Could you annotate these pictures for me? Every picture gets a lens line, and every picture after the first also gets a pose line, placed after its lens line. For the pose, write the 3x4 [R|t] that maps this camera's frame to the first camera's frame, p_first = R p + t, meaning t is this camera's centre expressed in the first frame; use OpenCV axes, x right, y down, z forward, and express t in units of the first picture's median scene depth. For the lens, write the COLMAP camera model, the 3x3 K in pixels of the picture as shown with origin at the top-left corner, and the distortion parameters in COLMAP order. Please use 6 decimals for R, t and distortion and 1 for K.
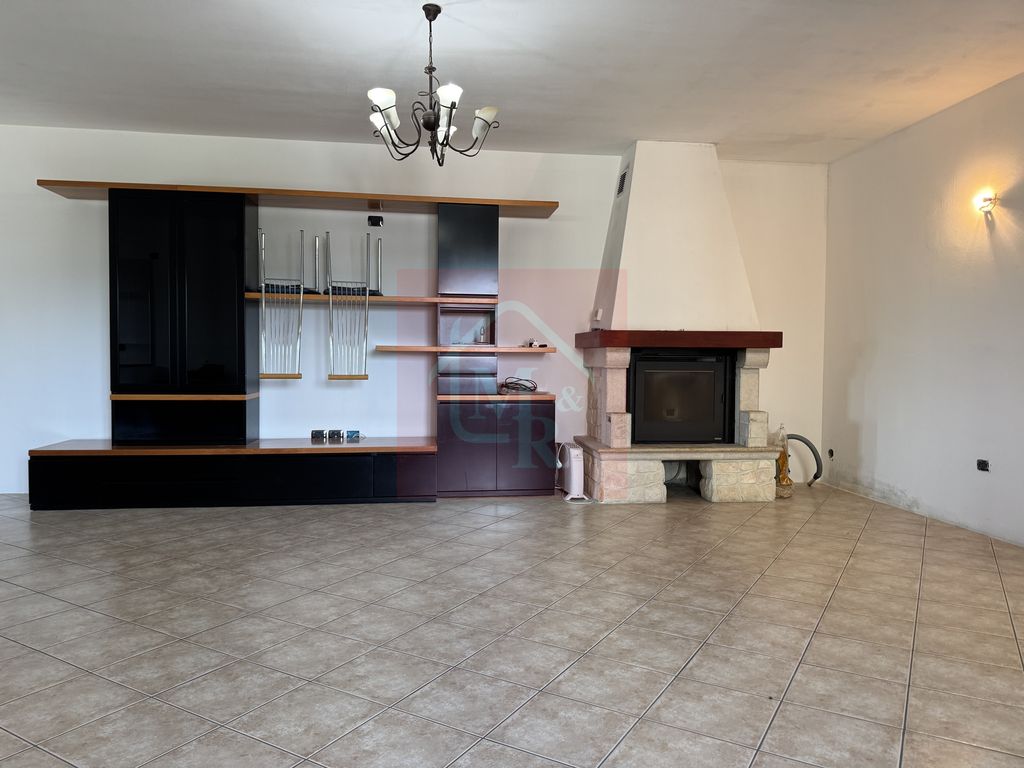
lens RADIAL K [[716.8, 0, 511.3], [0, 716.8, 376.3], [0, 0, 1]] dist [0.046015, -0.053293]
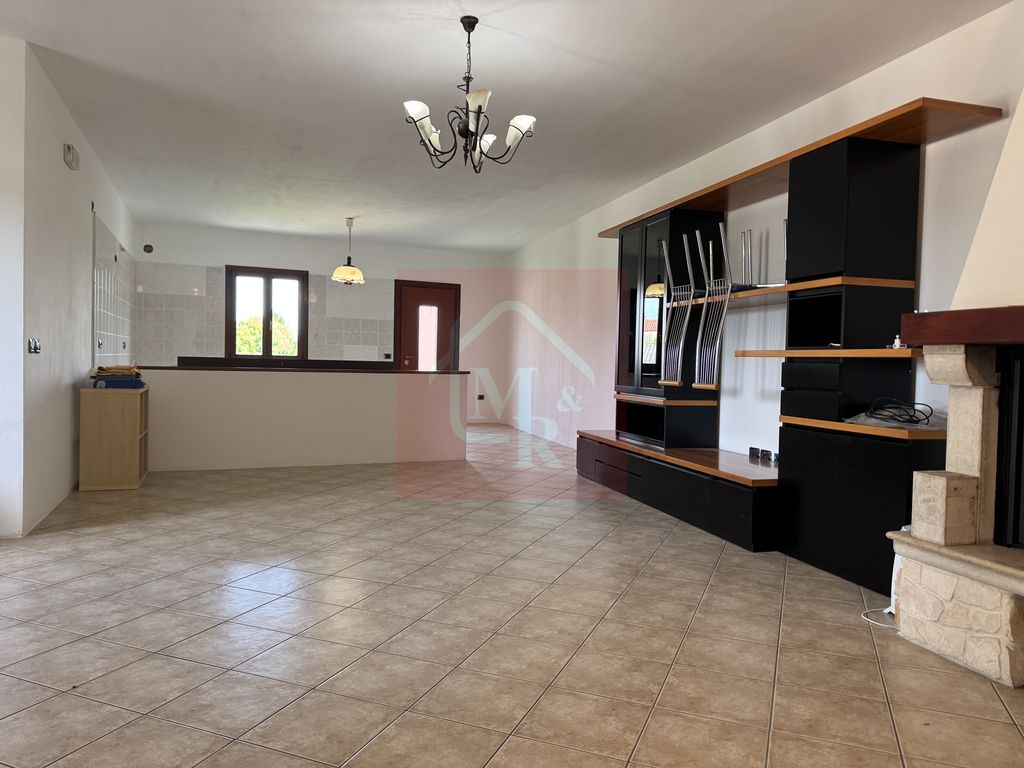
lens RADIAL K [[716.8, 0, 515.9], [0, 716.8, 384.8], [0, 0, 1]] dist [0.046015, -0.053293]
pose [[0.156030, 0.028624, -0.987338, 0.602783], [-0.048519, 0.998595, 0.021283, -0.008218], [0.986560, 0.044584, 0.157199, 0.603988]]
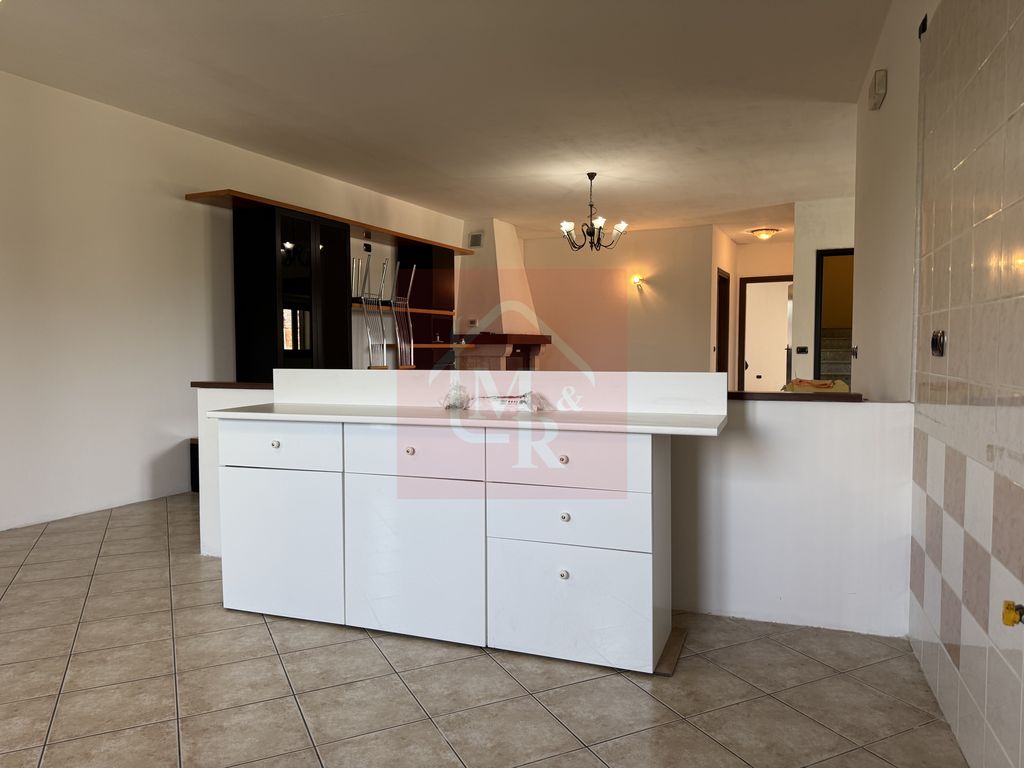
lens RADIAL K [[716.8, 0, 510.6], [0, 716.8, 383.5], [0, 0, 1]] dist [0.046015, -0.053293]
pose [[0.549955, -0.050975, 0.833637, -1.236718], [0.027161, 0.998699, 0.043150, -0.020548], [-0.834753, -0.001088, 0.550624, 0.072367]]
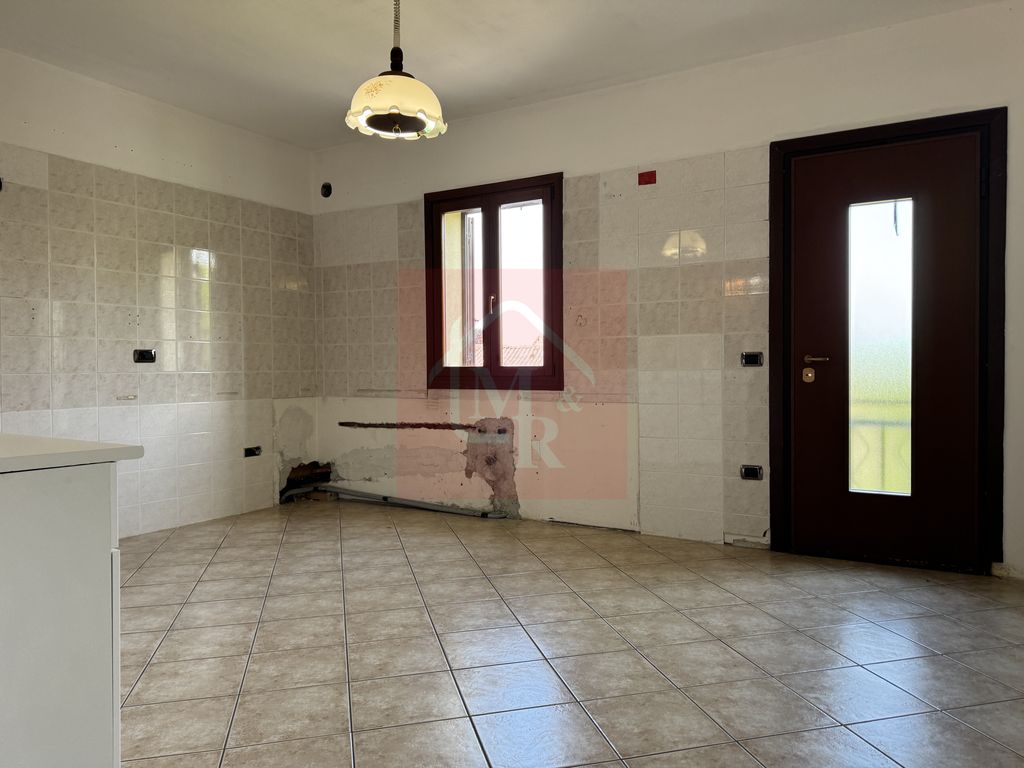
lens RADIAL K [[716.8, 0, 528.0], [0, 716.8, 386.5], [0, 0, 1]] dist [0.046015, -0.053293]
pose [[-0.692646, 0.014284, -0.721137, -0.785675], [-0.015601, 0.999273, 0.034779, -0.021176], [0.721109, 0.035340, -0.691919, 0.917254]]
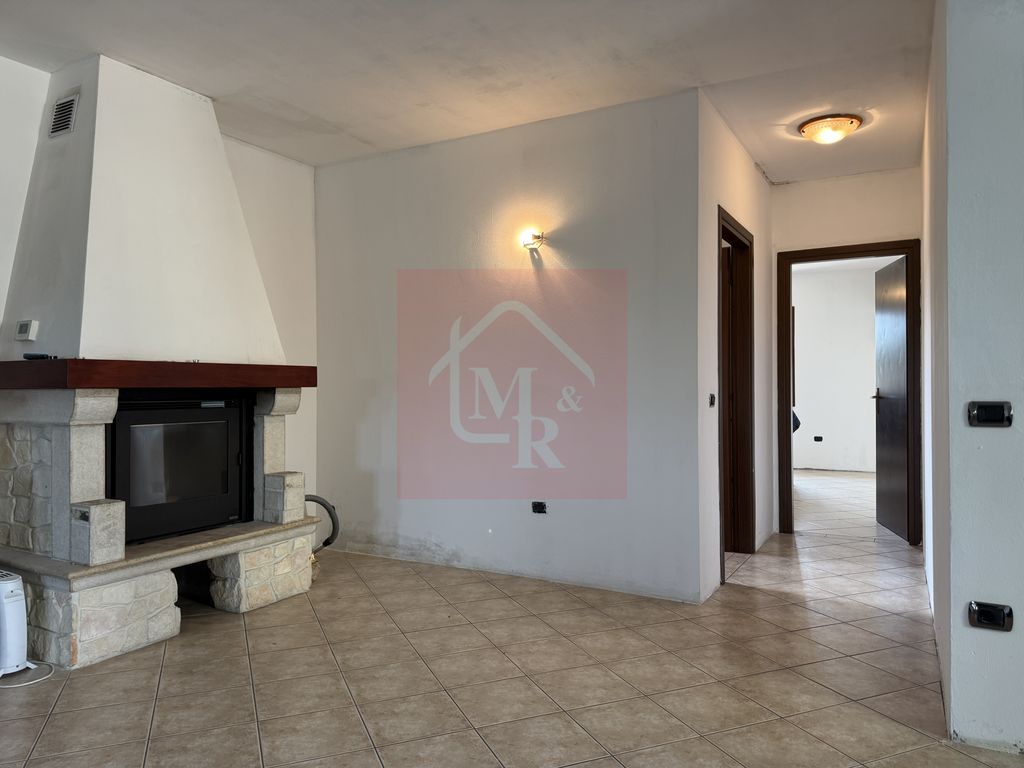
lens RADIAL K [[716.8, 0, 517.8], [0, 716.8, 382.2], [0, 0, 1]] dist [0.046015, -0.053293]
pose [[0.597038, -0.004770, 0.802199, -0.114786], [0.028055, 0.999495, -0.014937, -0.027169], [-0.801722, 0.031424, 0.596870, 0.368522]]
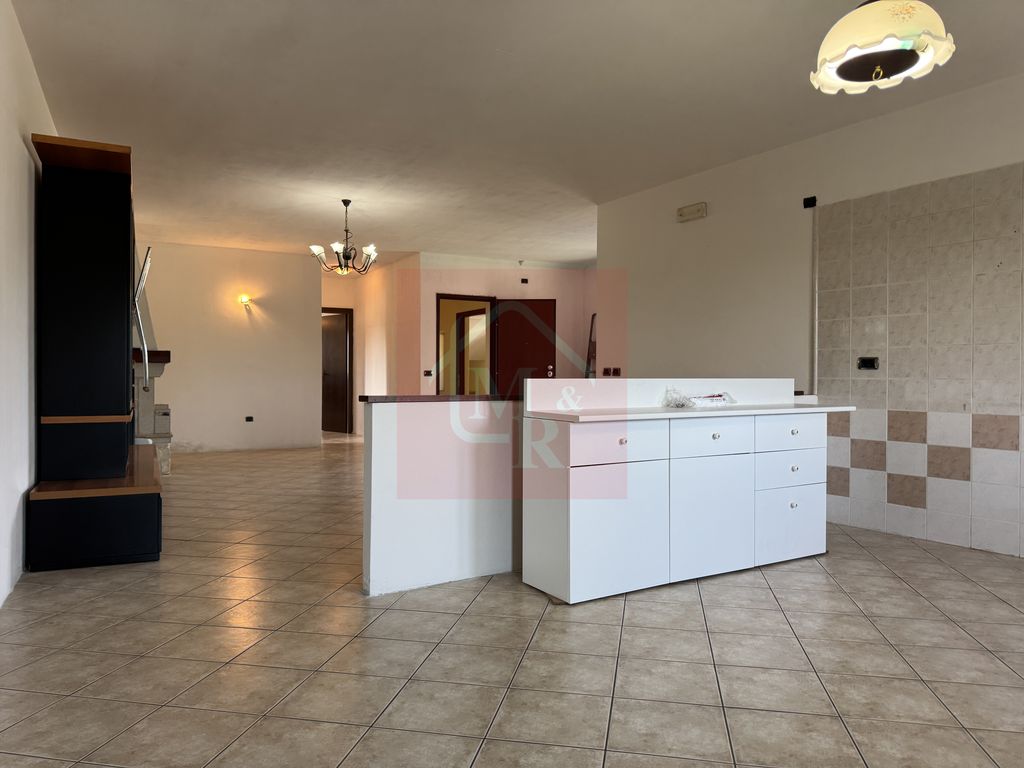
lens RADIAL K [[716.8, 0, 512.1], [0, 716.8, 379.7], [0, 0, 1]] dist [0.046015, -0.053293]
pose [[-0.333068, -0.012741, 0.942817, -1.437469], [0.015104, 0.999708, 0.018845, -0.022678], [-0.942782, 0.020517, -0.332779, 0.818475]]
